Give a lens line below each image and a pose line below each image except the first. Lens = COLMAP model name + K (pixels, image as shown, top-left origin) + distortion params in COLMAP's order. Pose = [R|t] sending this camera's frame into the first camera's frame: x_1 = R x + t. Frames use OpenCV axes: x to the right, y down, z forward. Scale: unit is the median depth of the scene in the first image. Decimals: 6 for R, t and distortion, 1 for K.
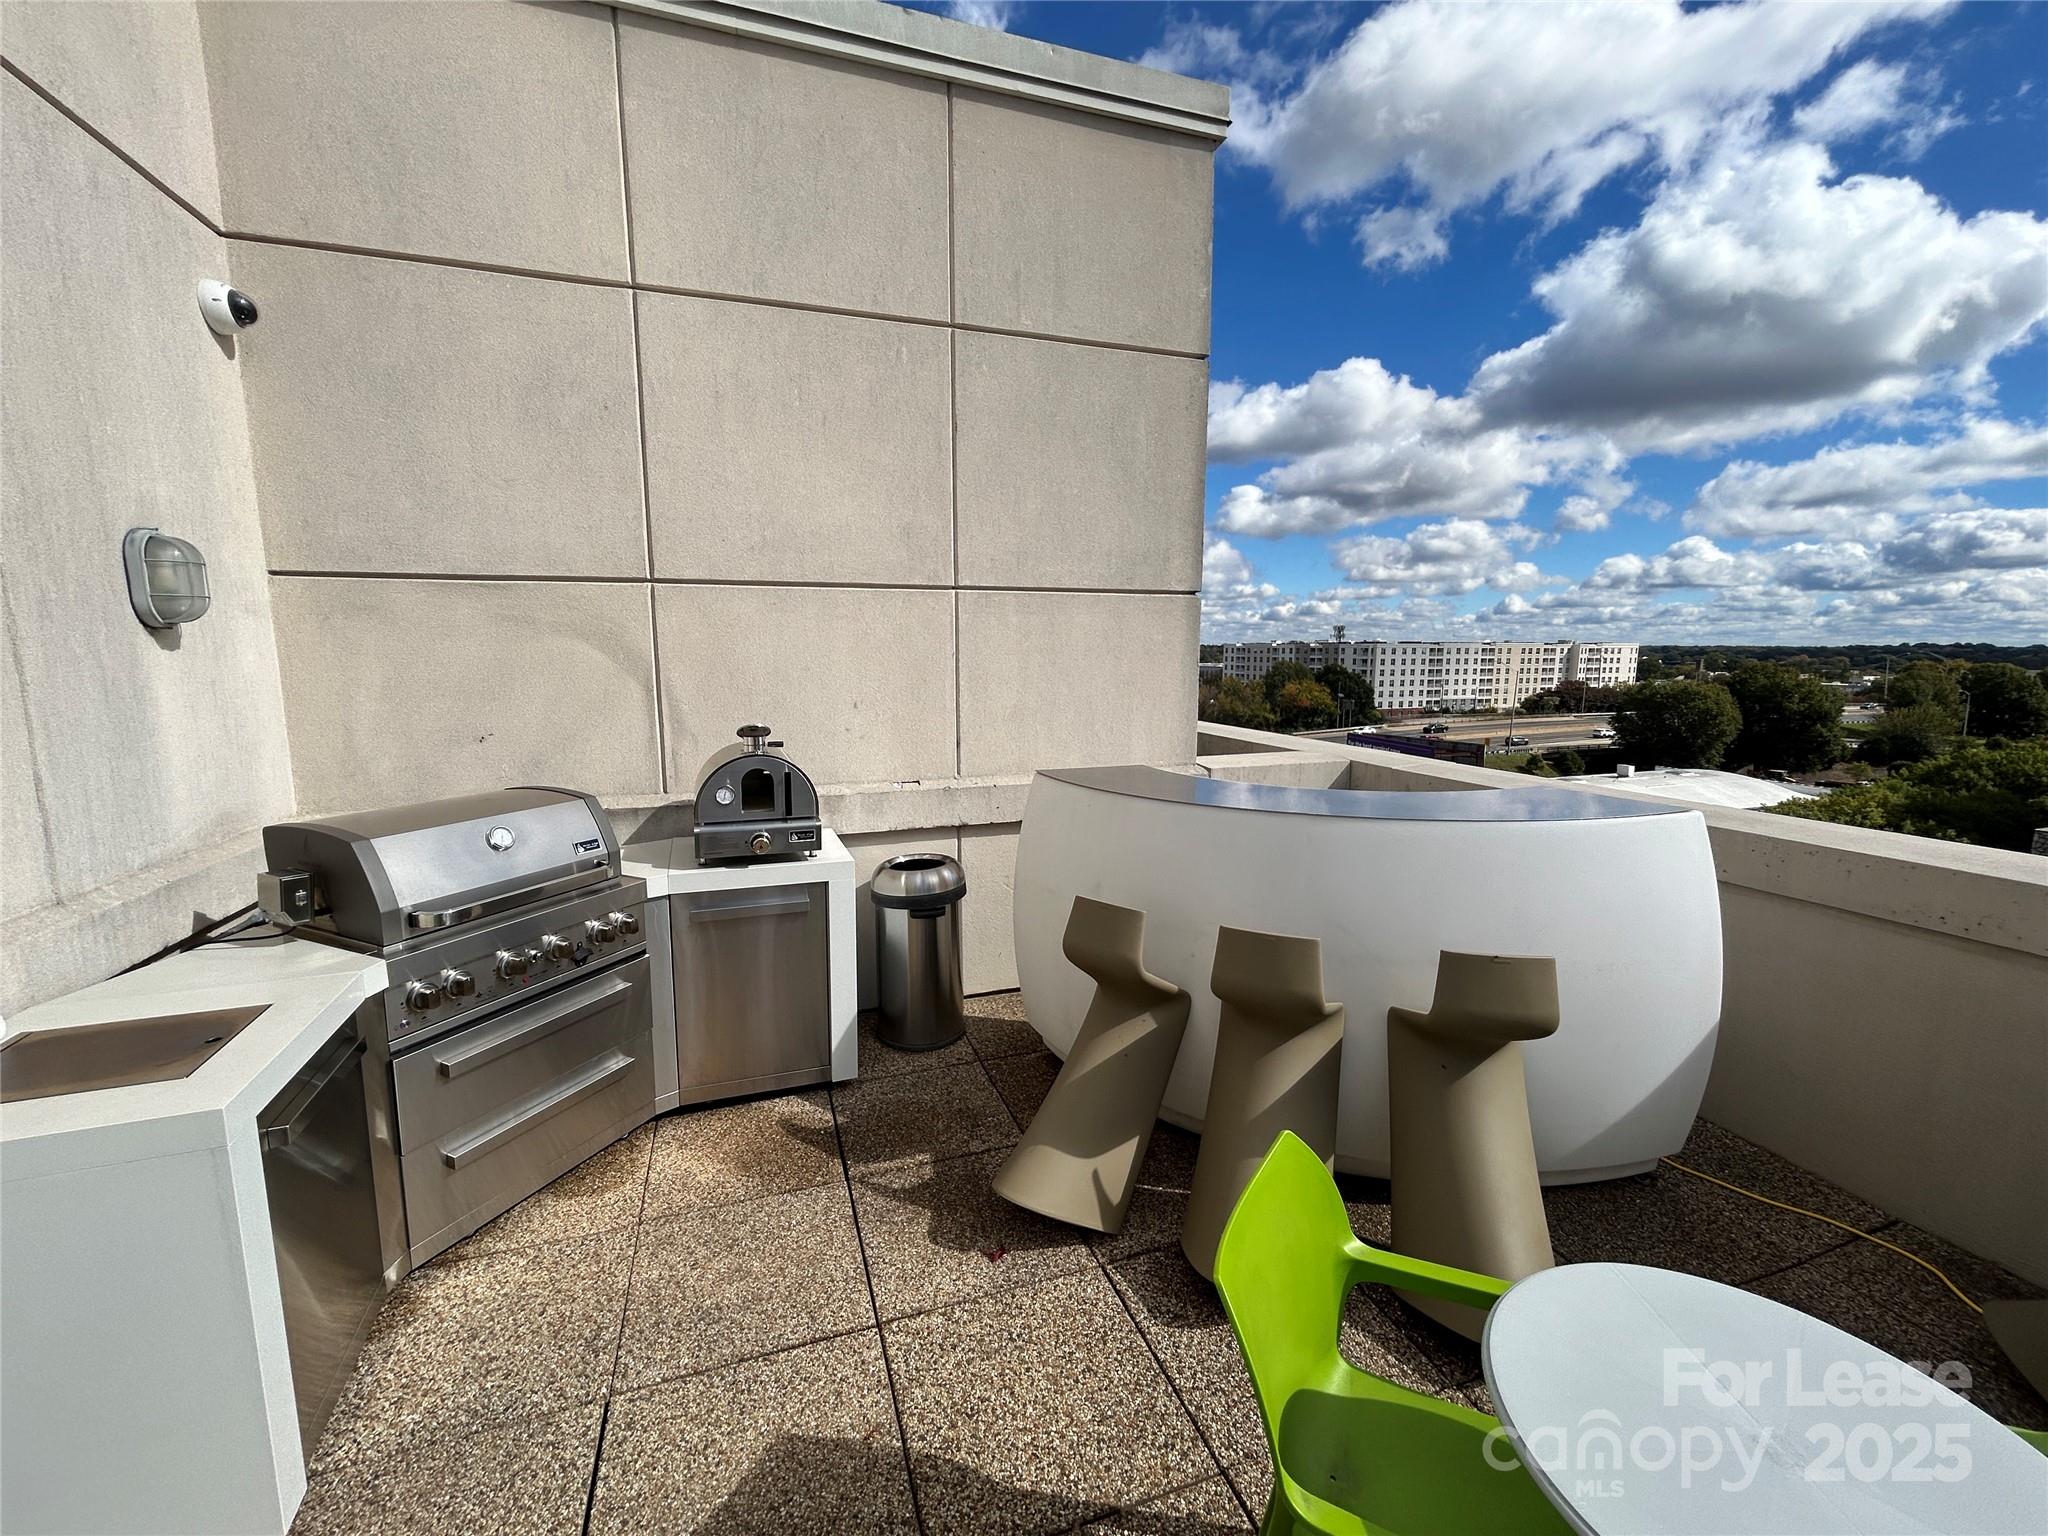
lens RADIAL K [[832.1, 0, 1024.0], [0, 832.1, 768.0], [0, 0, 1]] dist [-0.001099, 0.000676]
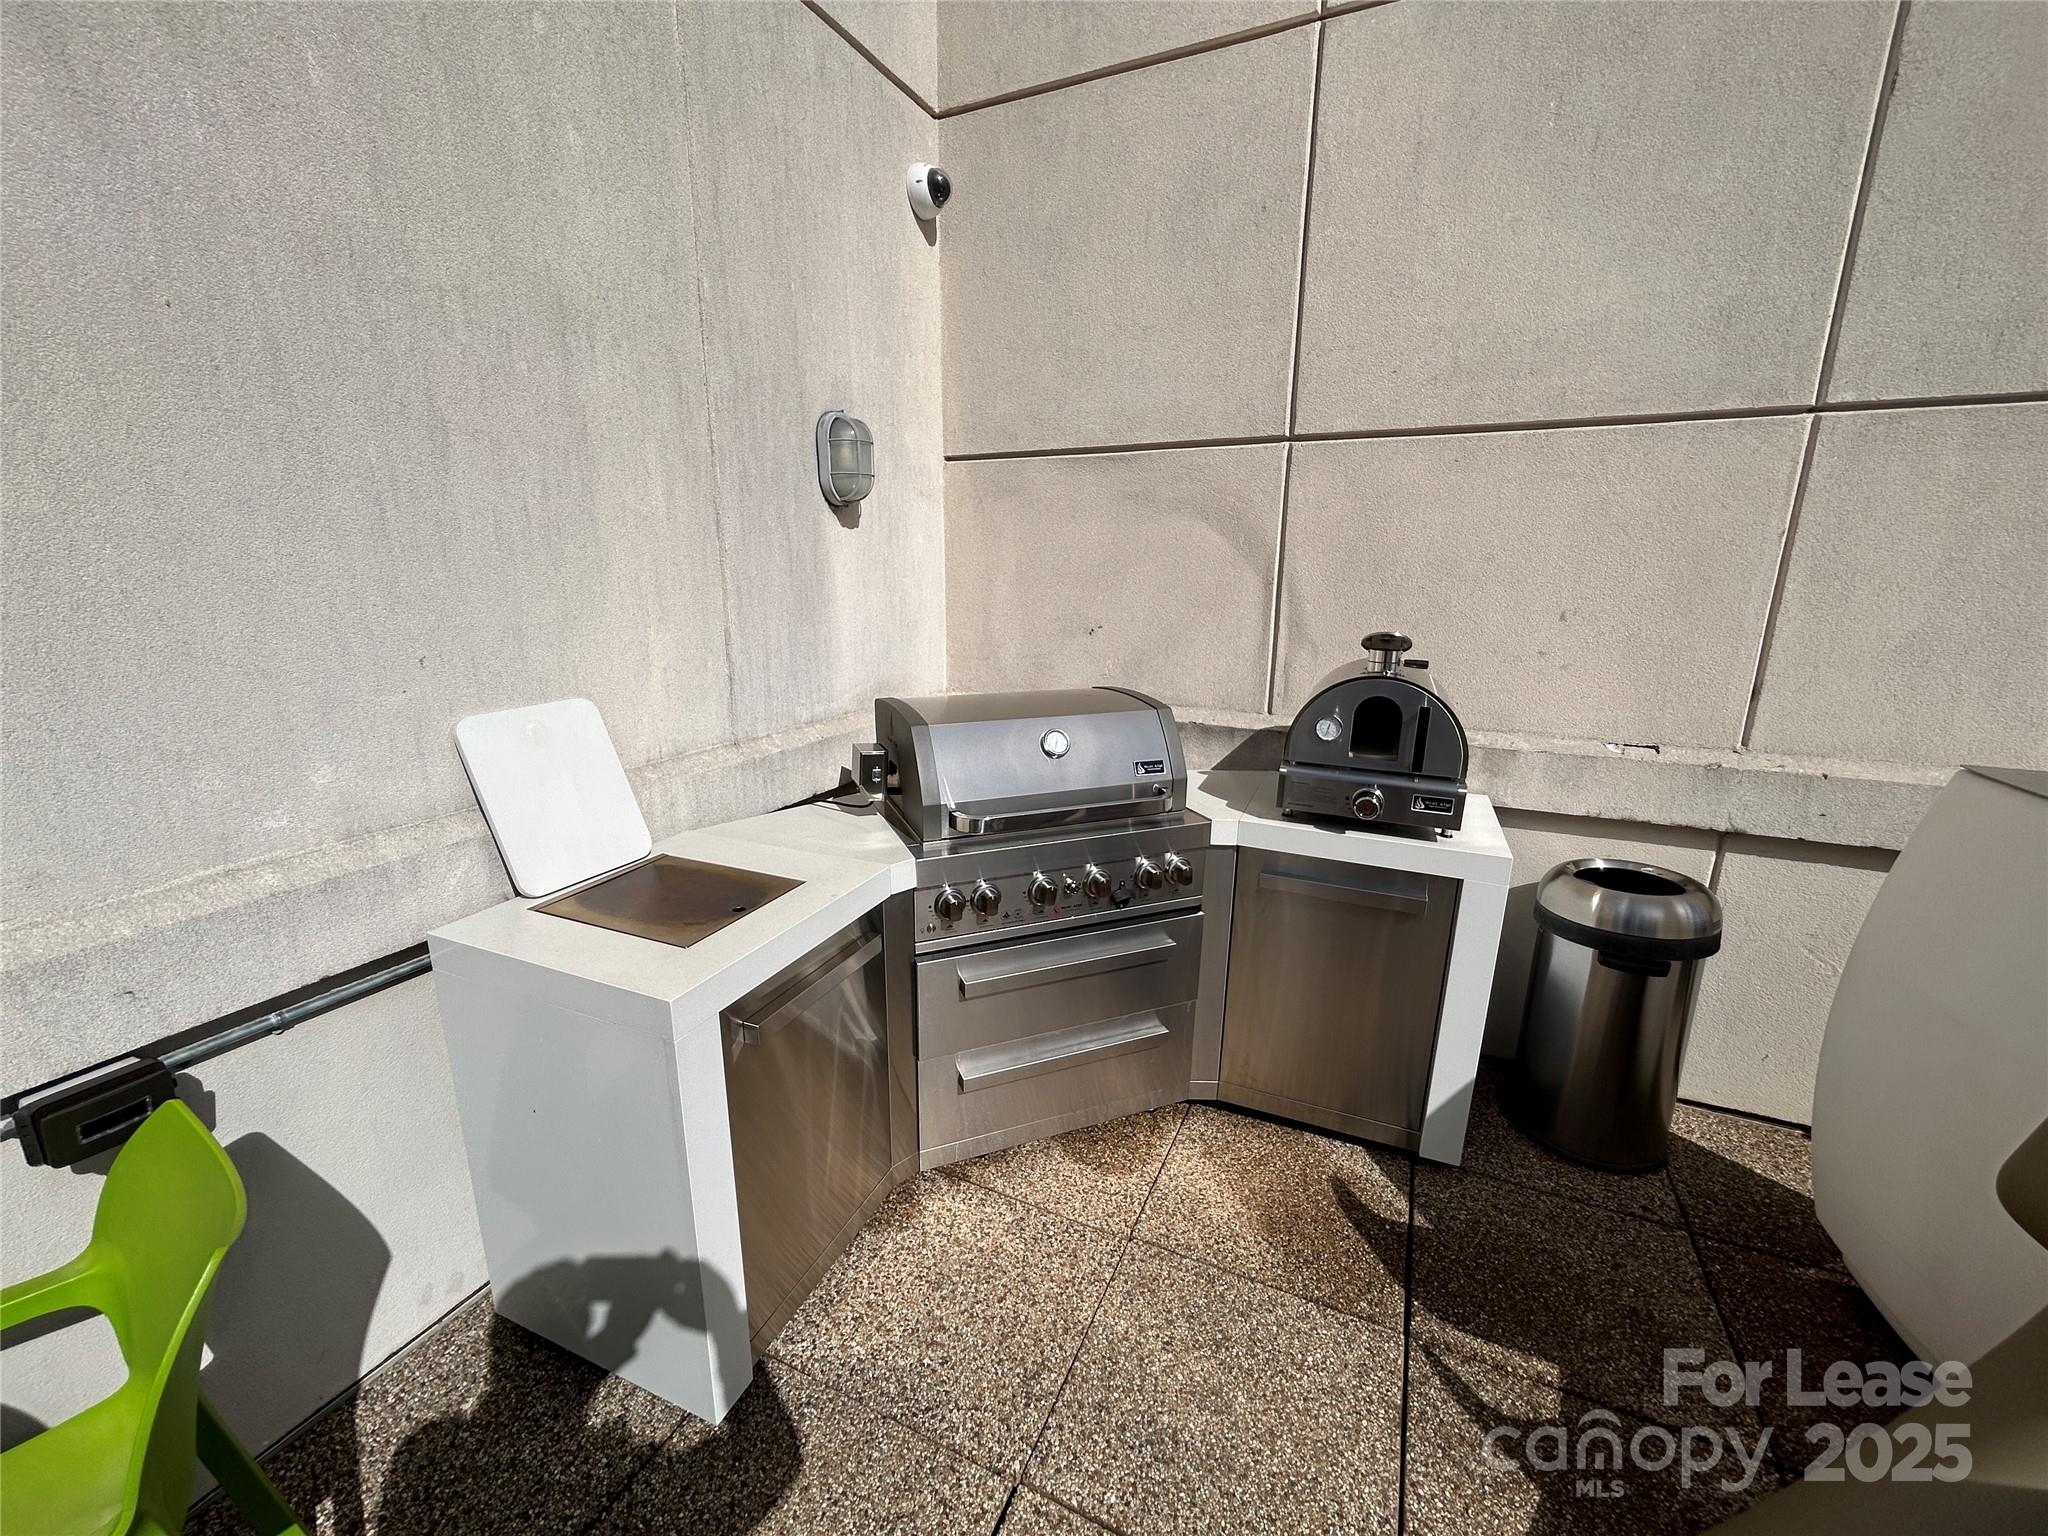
lens RADIAL K [[832.1, 0, 1024.0], [0, 832.1, 768.0], [0, 0, 1]] dist [-0.001099, 0.000676]
pose [[0.714595, 0.171436, -0.678206, -0.054791], [-0.106102, 0.984851, 0.137153, -0.004288], [0.691445, -0.026050, 0.721959, 0.303730]]
